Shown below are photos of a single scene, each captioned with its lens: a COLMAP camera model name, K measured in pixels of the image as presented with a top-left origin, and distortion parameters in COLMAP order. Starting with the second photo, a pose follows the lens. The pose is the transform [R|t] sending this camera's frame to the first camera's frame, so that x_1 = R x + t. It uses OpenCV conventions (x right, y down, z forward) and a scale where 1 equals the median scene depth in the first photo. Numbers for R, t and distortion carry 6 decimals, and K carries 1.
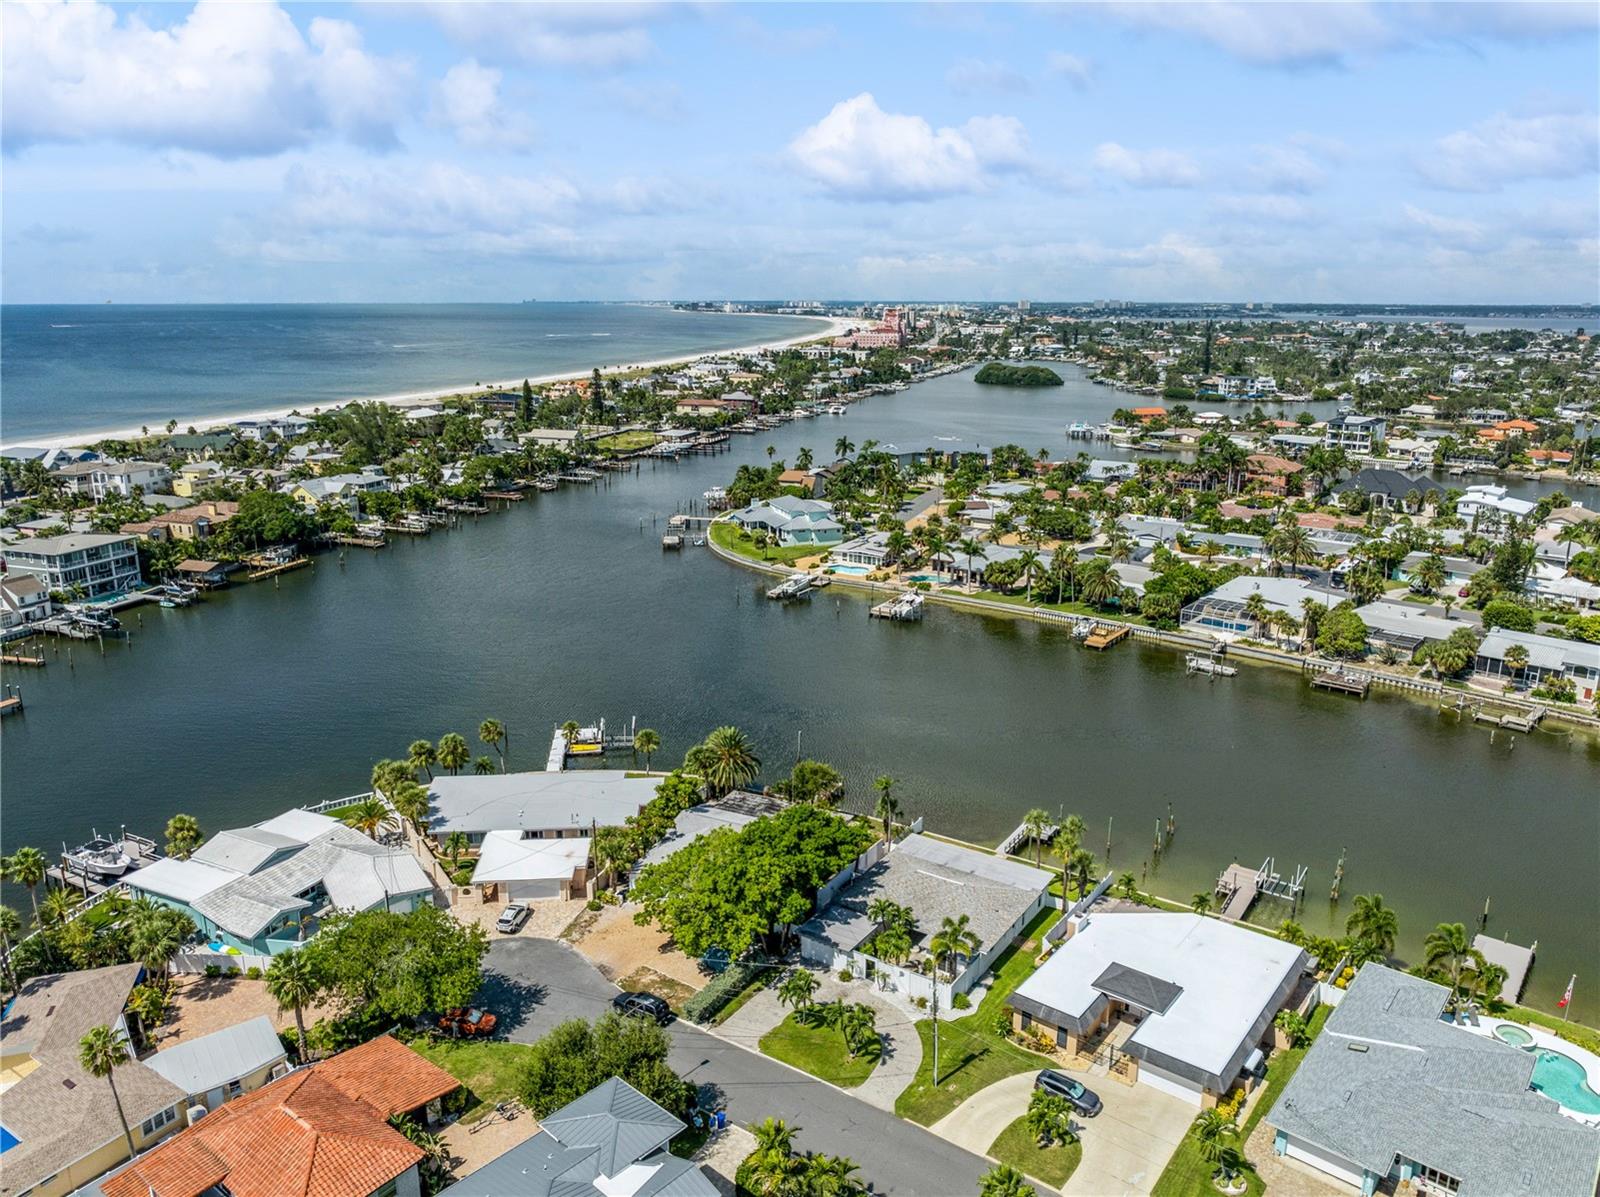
lens RADIAL K [[1175.5, 0, 807.1], [0, 1175.5, 602.0], [0, 0, 1]] dist [-0.019354, -0.006935]
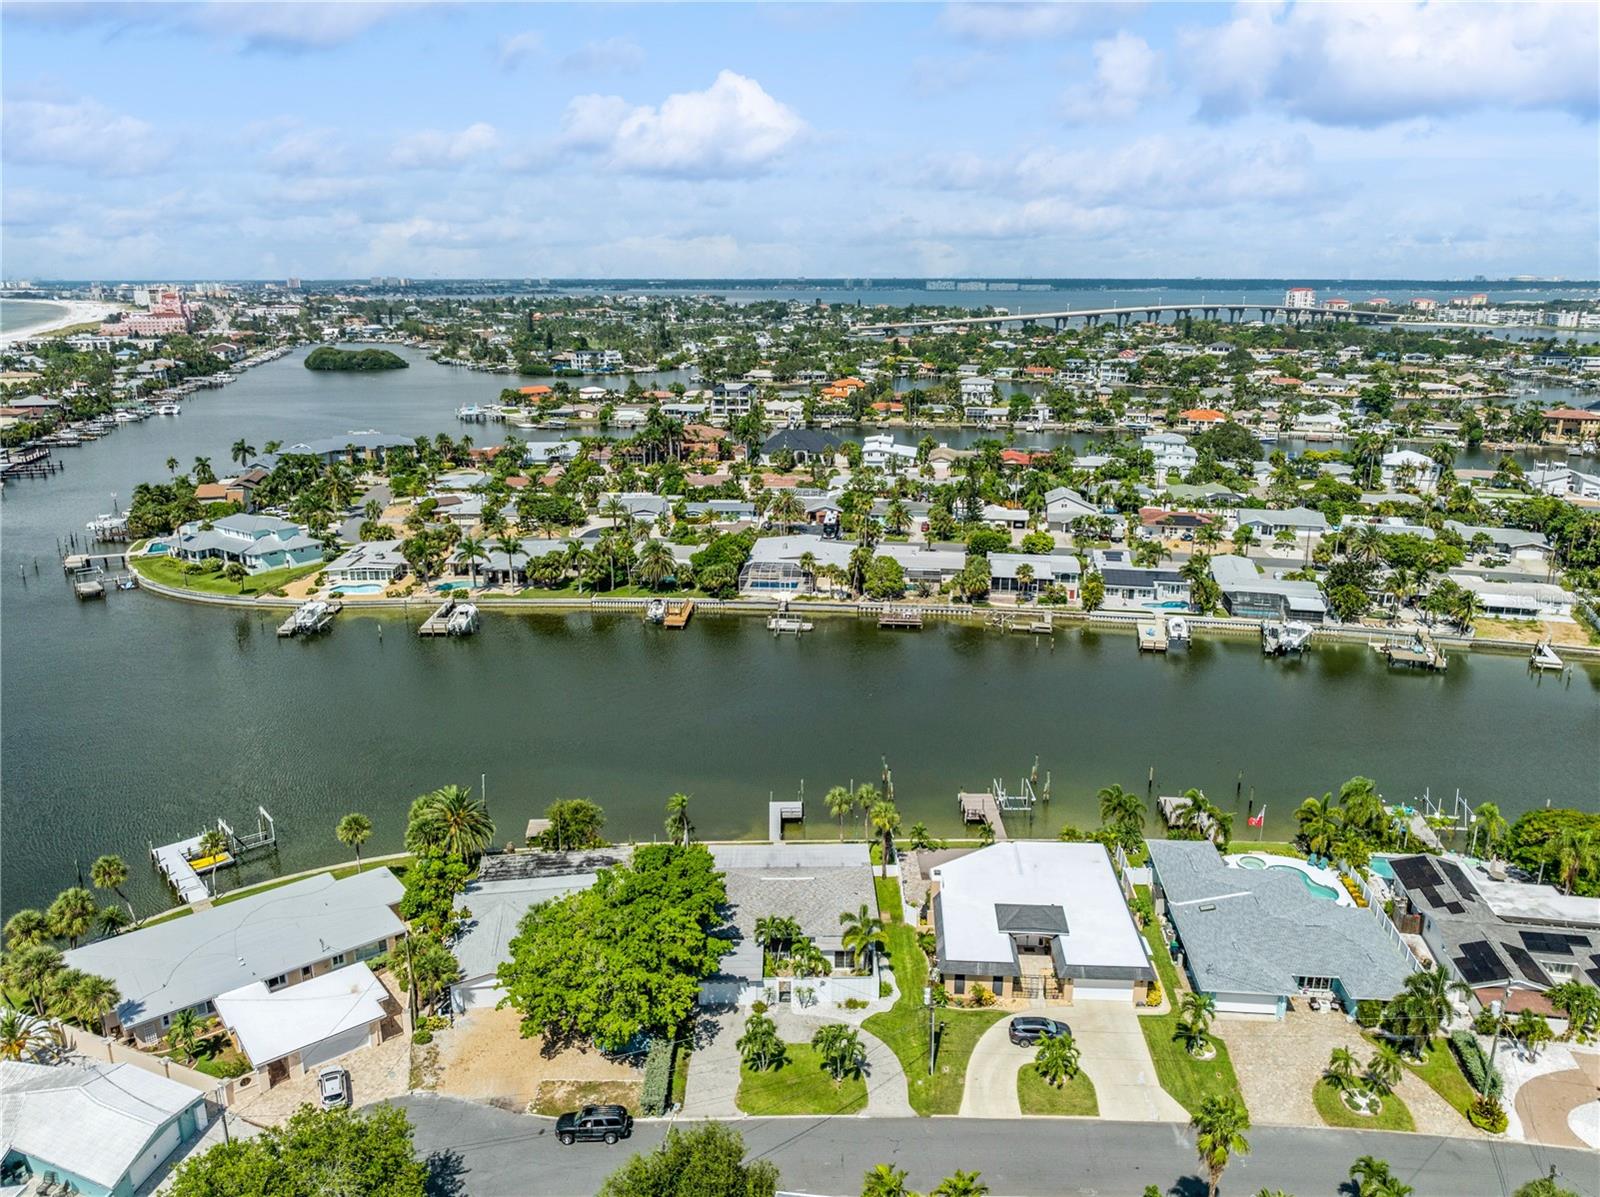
lens RADIAL K [[1175.5, 0, 805.2], [0, 1175.5, 595.1], [0, 0, 1]] dist [-0.019354, -0.006935]
pose [[0.807886, -0.154386, 0.568758, -0.180391], [0.146432, 0.987398, 0.060025, -0.024914], [-0.570858, 0.034791, 0.820312, 0.084417]]
